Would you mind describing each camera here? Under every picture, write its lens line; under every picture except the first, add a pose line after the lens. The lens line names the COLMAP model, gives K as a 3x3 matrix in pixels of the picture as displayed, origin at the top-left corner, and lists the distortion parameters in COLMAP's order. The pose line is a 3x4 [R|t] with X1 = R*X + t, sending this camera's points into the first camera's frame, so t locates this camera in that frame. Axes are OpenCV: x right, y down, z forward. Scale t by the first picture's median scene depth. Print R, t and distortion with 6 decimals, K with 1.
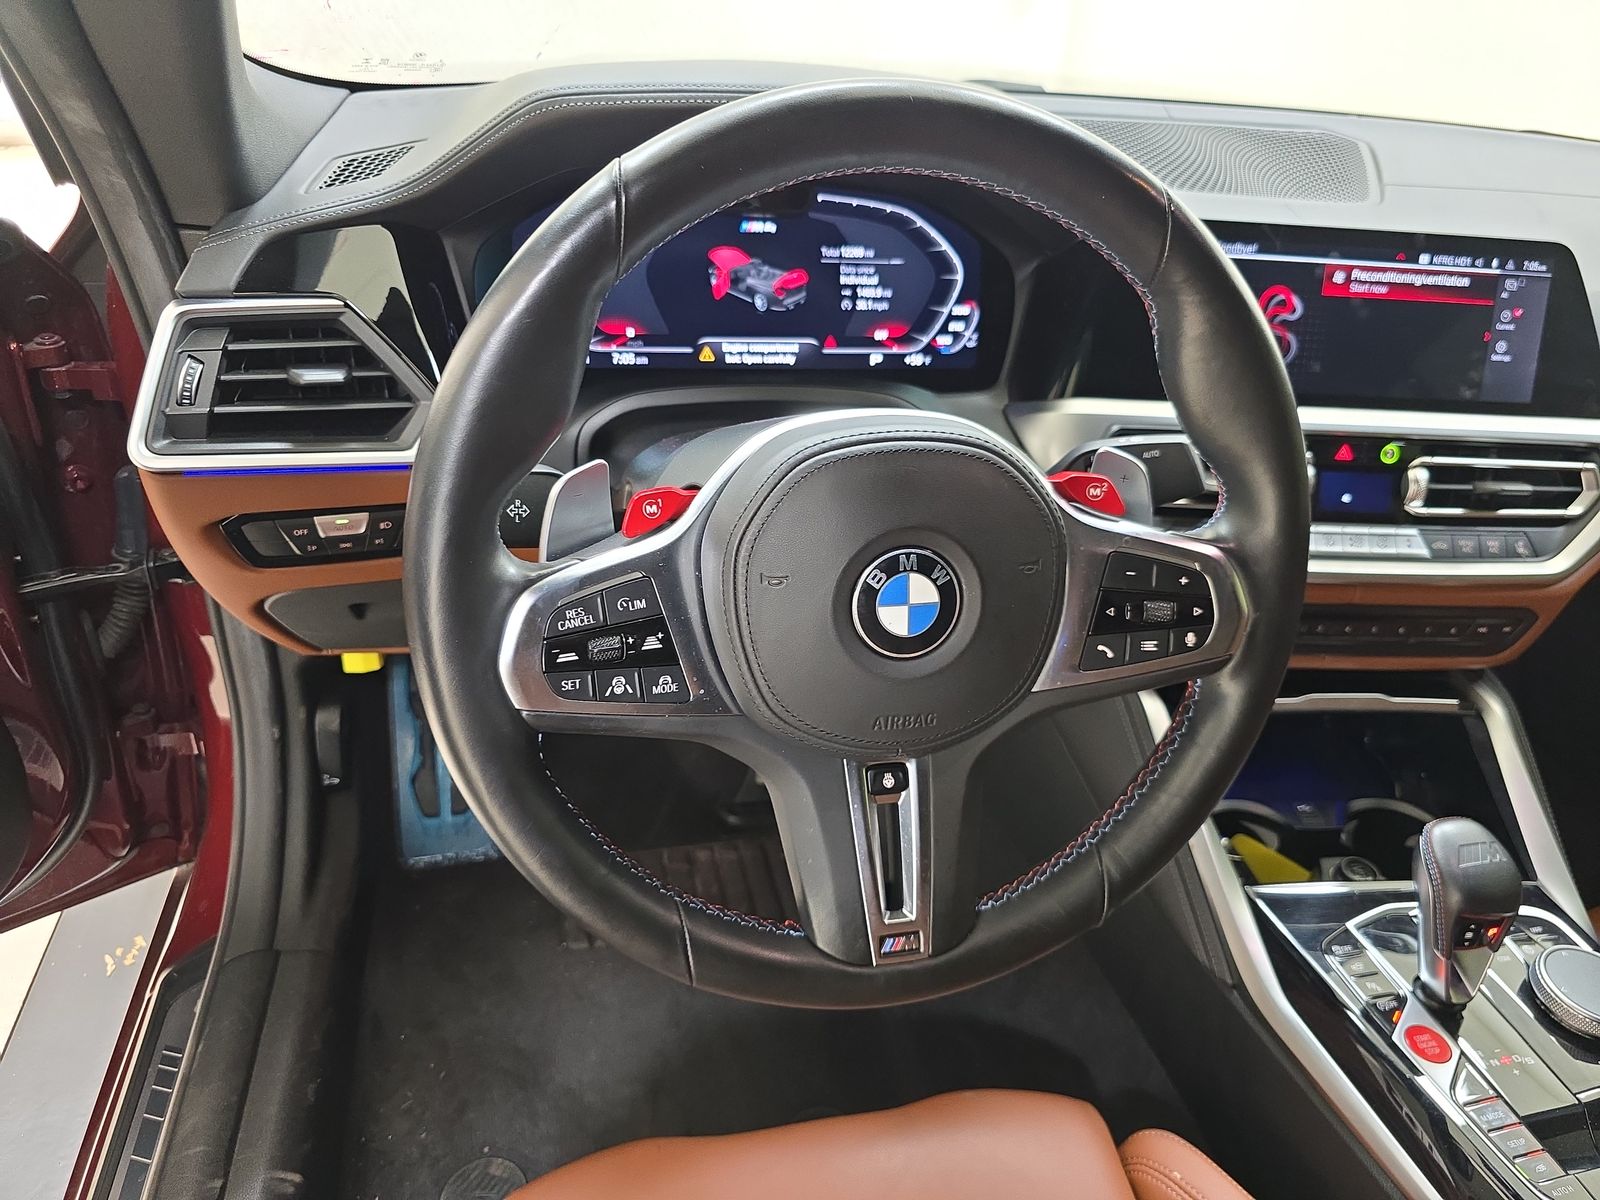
lens RADIAL K [[1138.9, 0, 802.7], [0, 1138.9, 590.9], [0, 0, 1]] dist [0.073618, -0.062187]
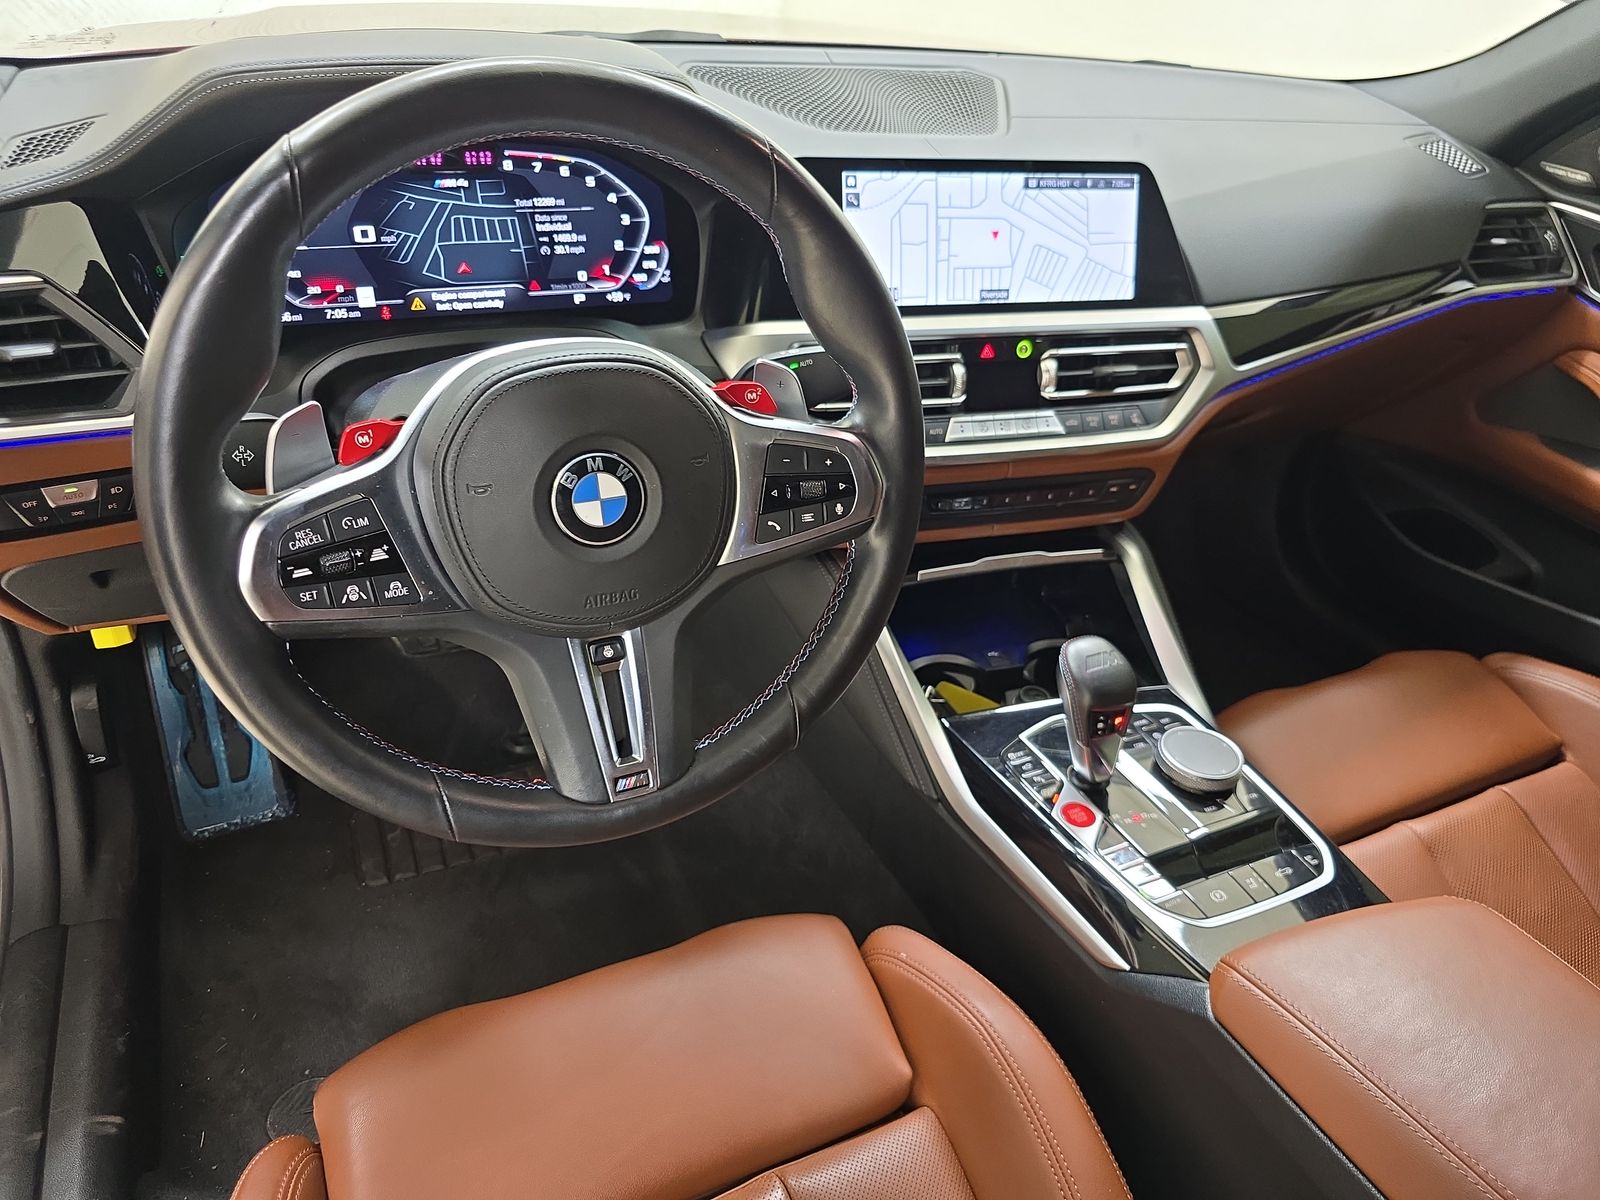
lens RADIAL K [[1138.9, 0, 802.7], [0, 1138.9, 590.9], [0, 0, 1]] dist [0.073618, -0.062187]
pose [[0.978027, -0.117582, 0.172154, 0.056150], [0.109167, 0.992354, 0.057593, 0.041374], [-0.177610, -0.037534, 0.983385, -0.154958]]
